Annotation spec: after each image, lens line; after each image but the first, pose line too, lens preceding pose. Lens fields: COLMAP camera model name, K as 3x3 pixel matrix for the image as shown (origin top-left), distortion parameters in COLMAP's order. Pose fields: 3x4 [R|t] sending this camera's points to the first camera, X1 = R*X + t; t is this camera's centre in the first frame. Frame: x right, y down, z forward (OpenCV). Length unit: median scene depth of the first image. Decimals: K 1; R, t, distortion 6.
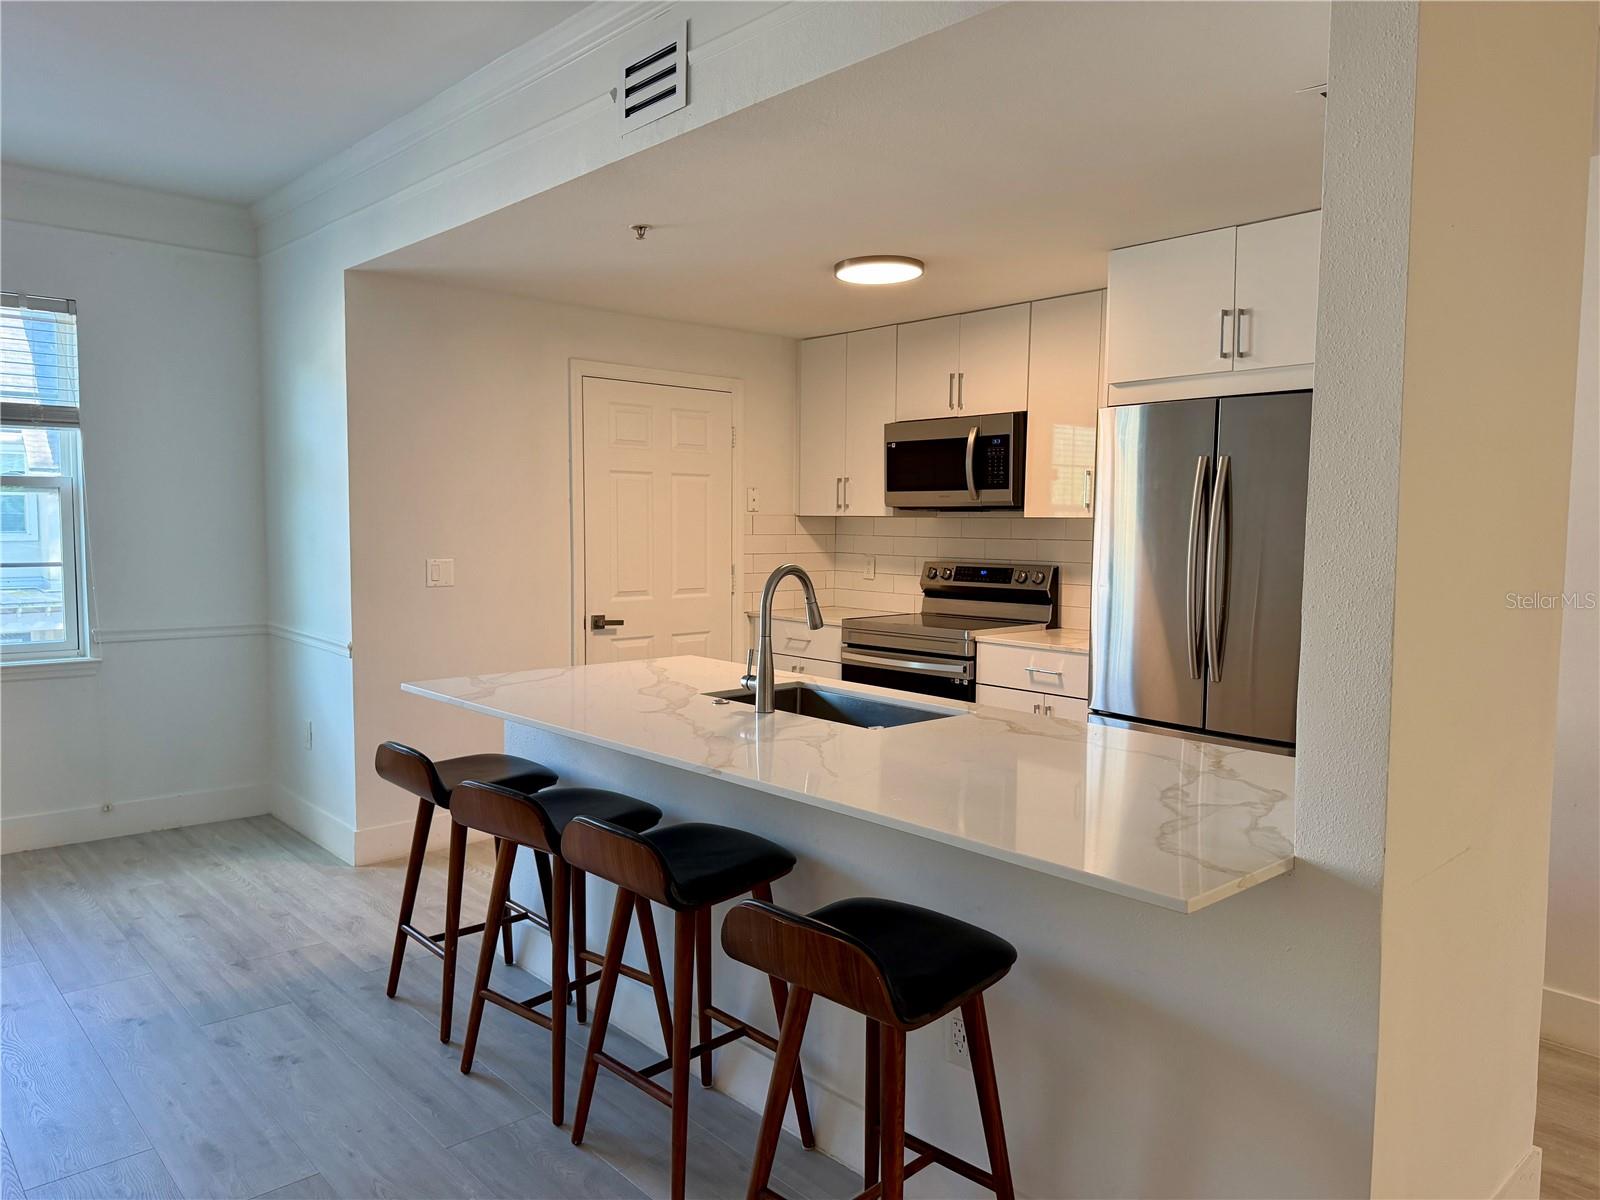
lens RADIAL K [[1116.6, 0, 799.8], [0, 1116.6, 603.9], [0, 0, 1]] dist [0.029604, -0.030783]
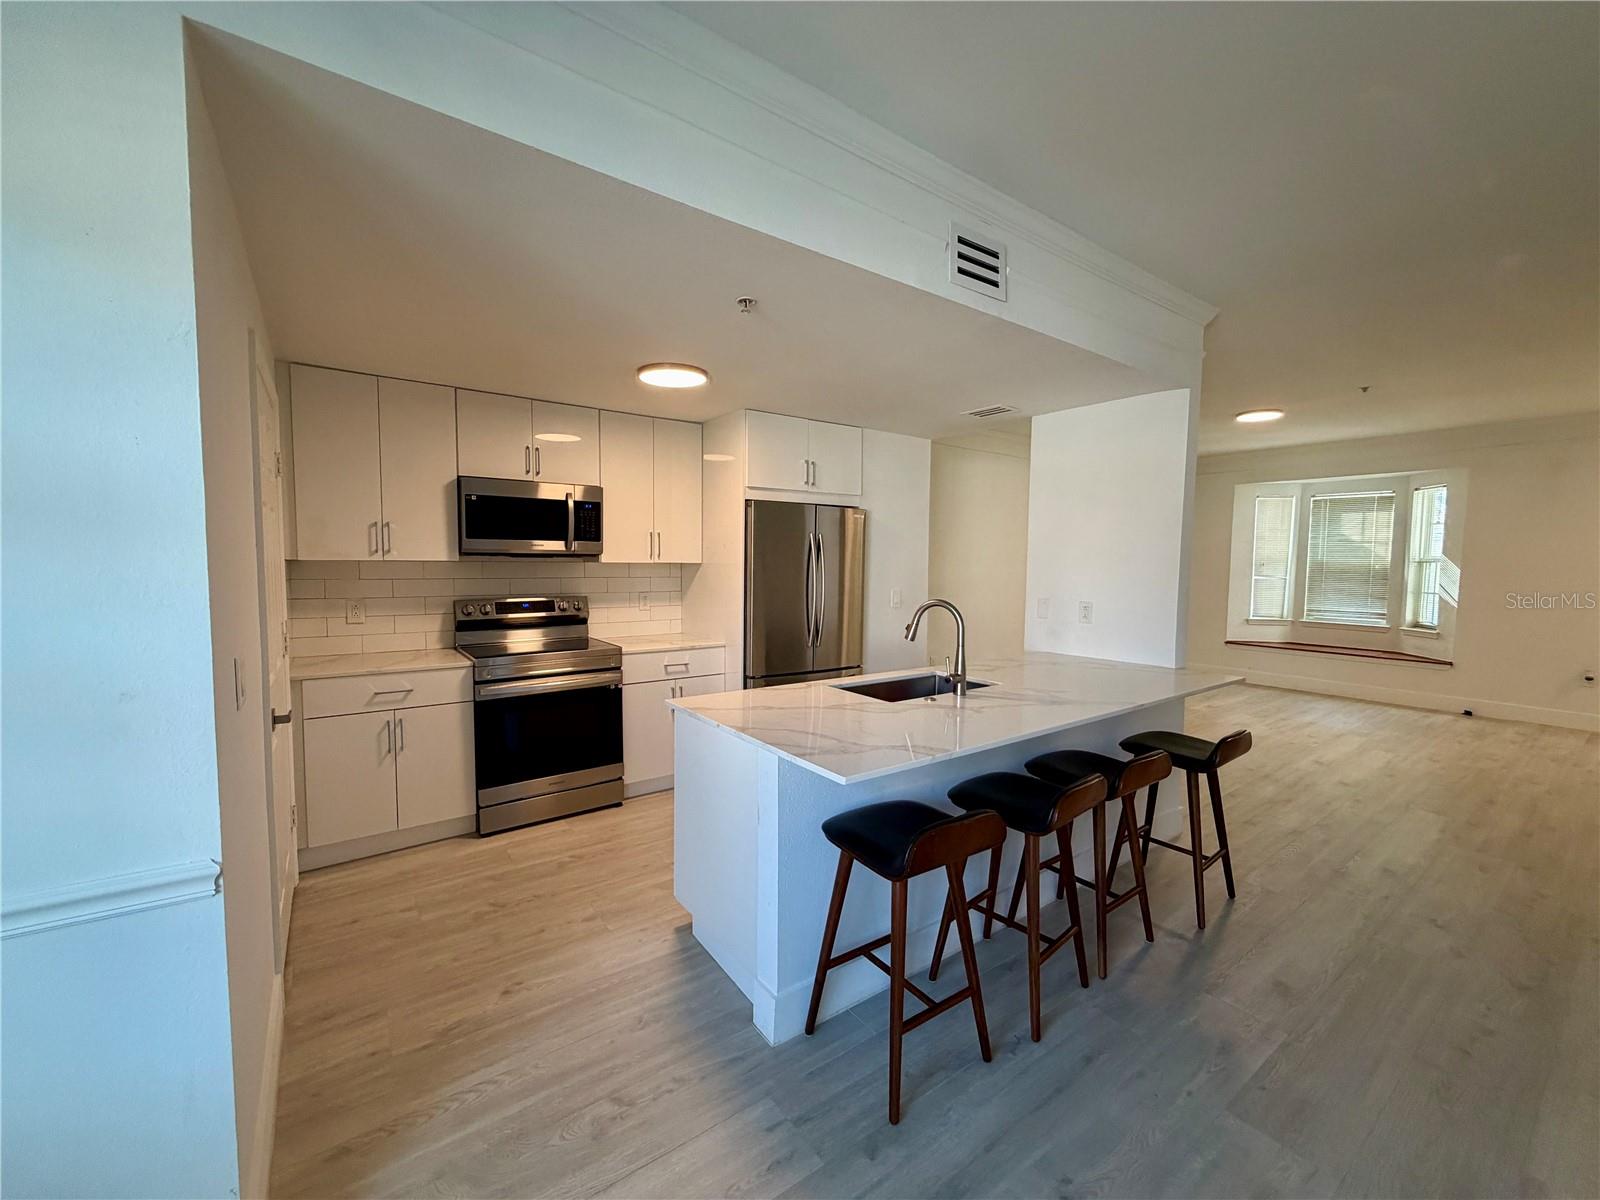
lens RADIAL K [[637.1, 0, 797.1], [0, 637.1, 600.7], [0, 0, 1]] dist [-0.000107, 0.000306]
pose [[0.117750, -0.072744, 0.990375, -0.590869], [0.065691, 0.995699, 0.065325, -0.069353], [-0.990868, 0.057367, 0.122023, 0.698360]]
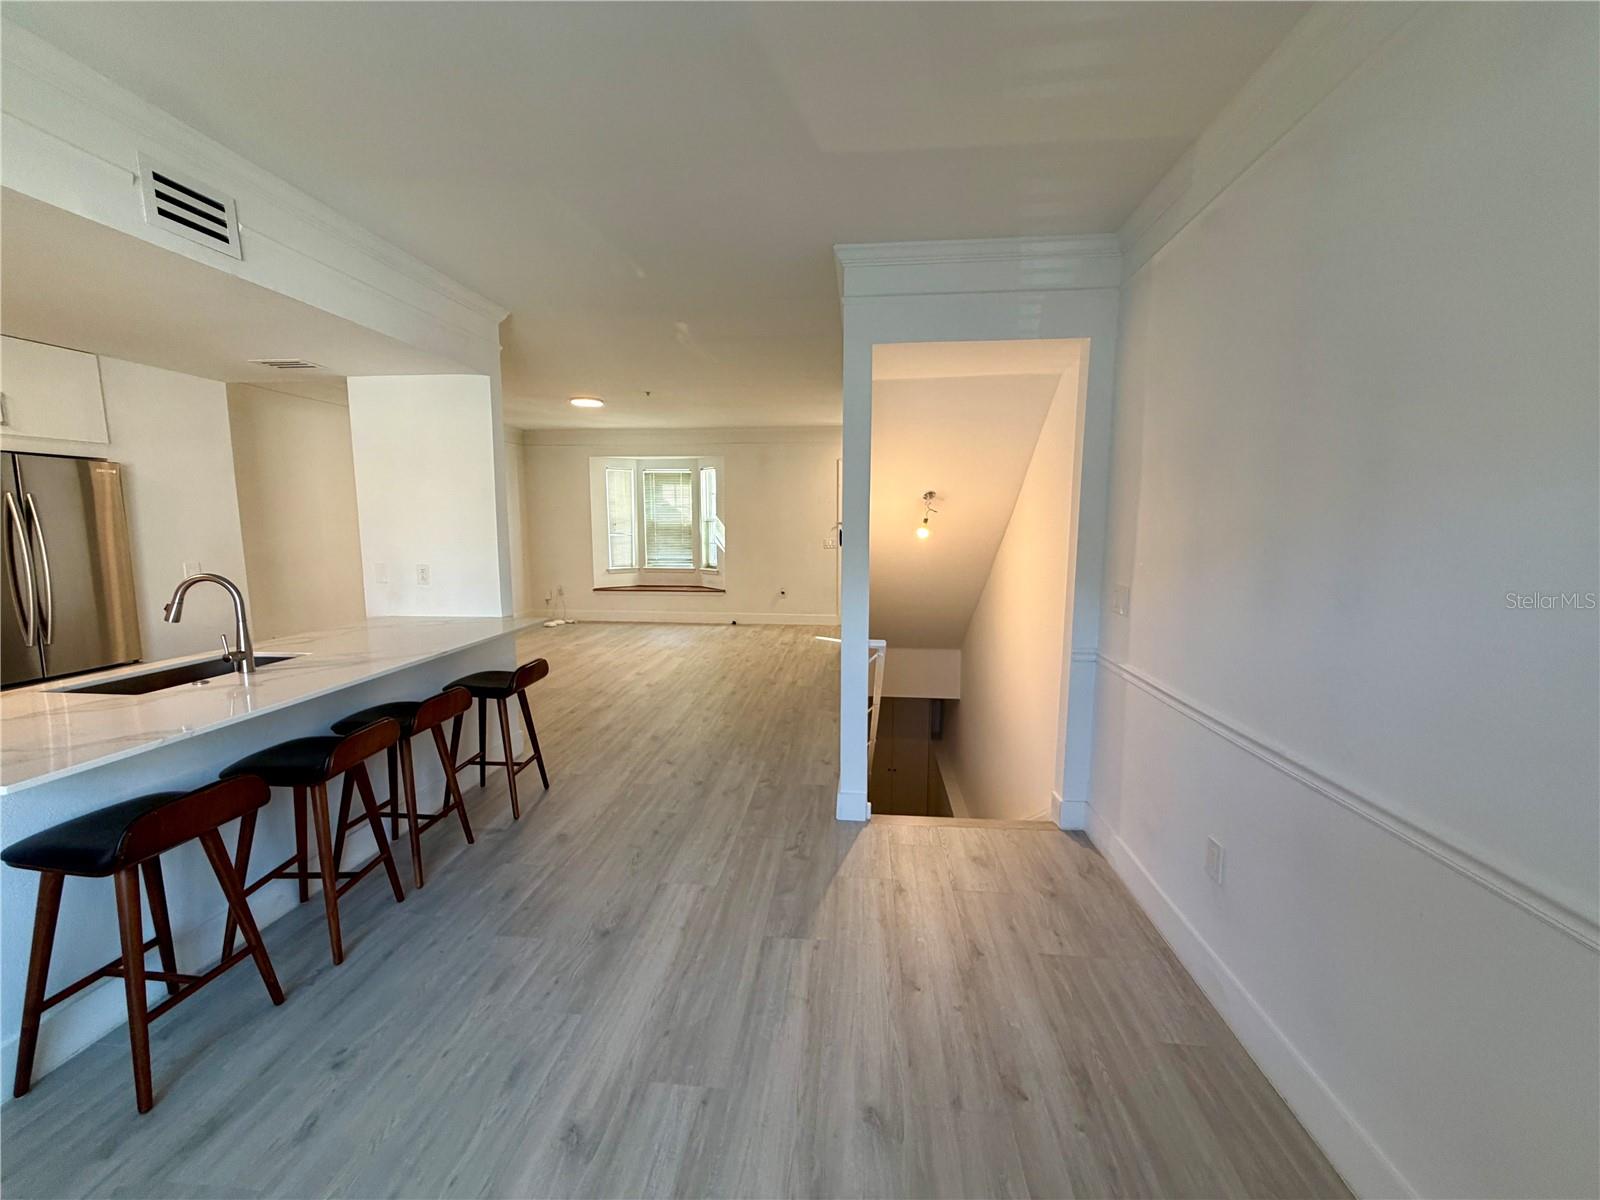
lens RADIAL K [[637.1, 0, 792.4], [0, 637.1, 600.8], [0, 0, 1]] dist [-0.000107, 0.000306]
pose [[-0.661816, -0.103822, 0.742442, -0.717589], [0.047713, 0.982522, 0.179926, -0.073828], [-0.748147, 0.154502, -0.645295, 0.622720]]
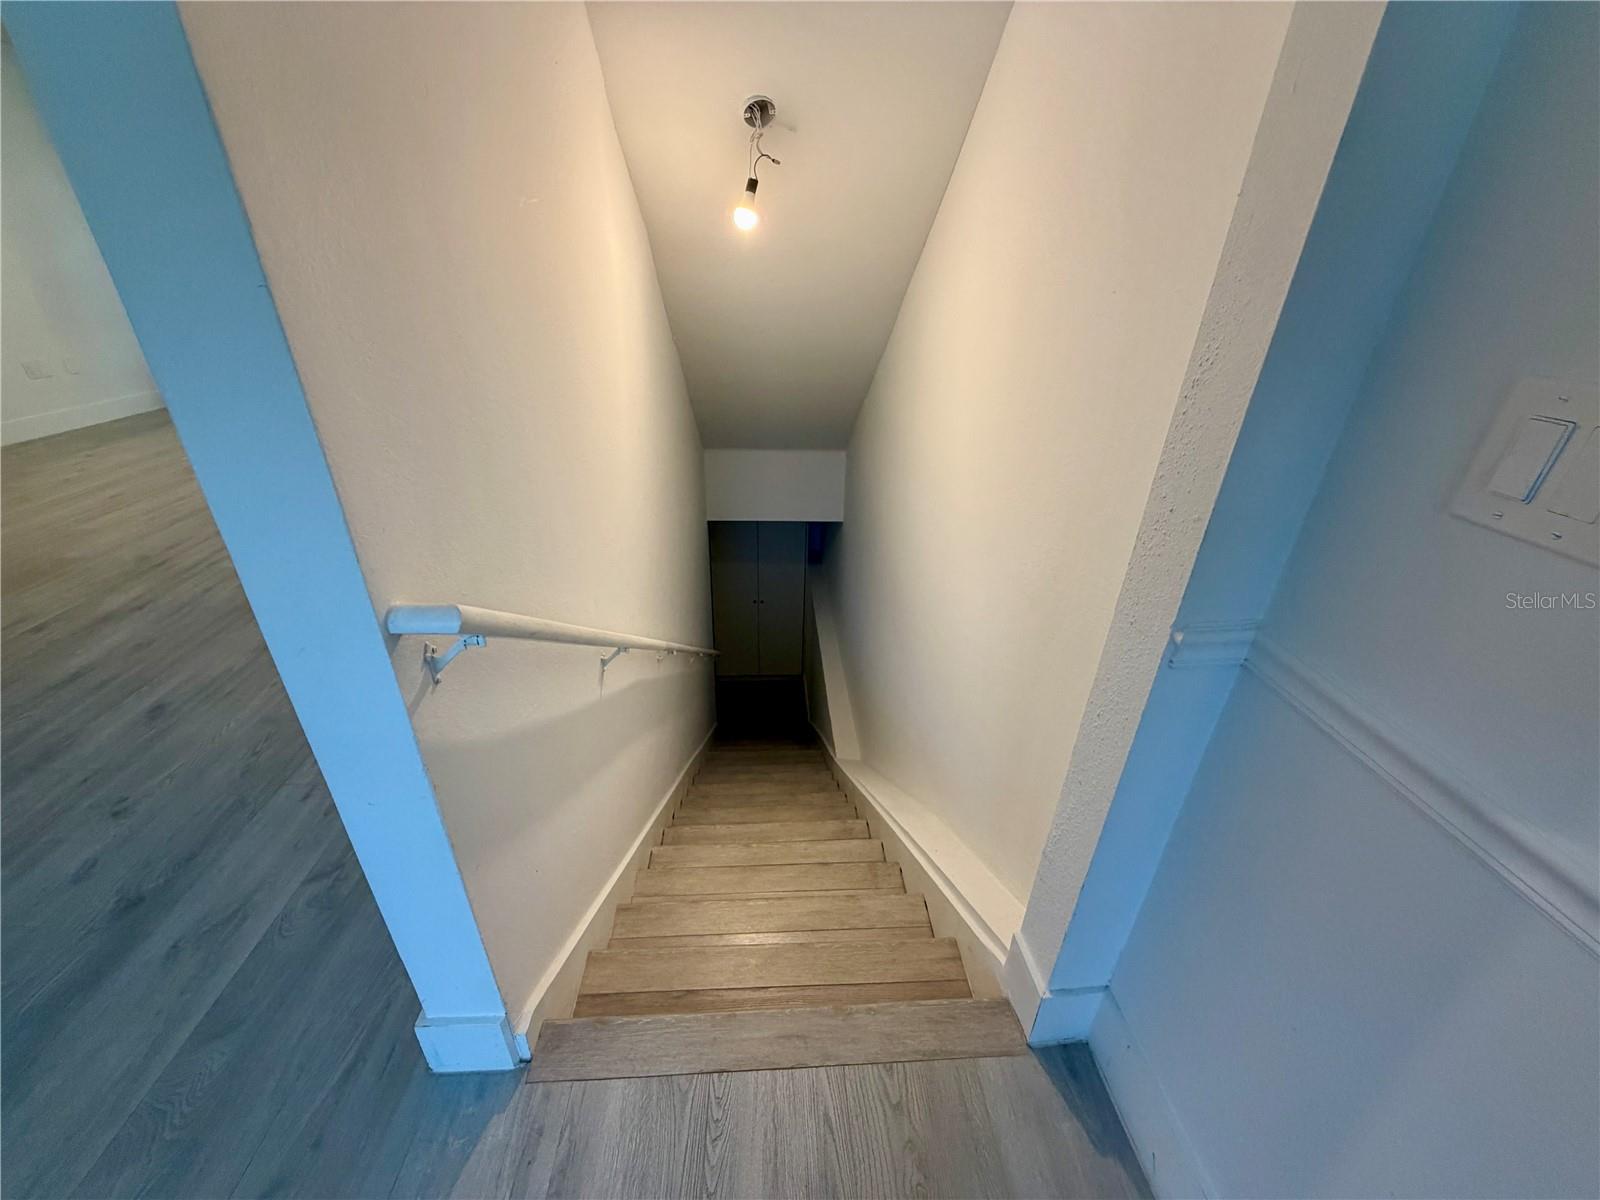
lens RADIAL K [[637.1, 0, 798.7], [0, 637.1, 604.5], [0, 0, 1]] dist [-0.000107, 0.000306]
pose [[-0.772445, -0.323163, 0.546712, -0.440889], [0.013591, 0.852244, 0.522968, 0.009125], [-0.634936, 0.411394, -0.653920, 0.167108]]
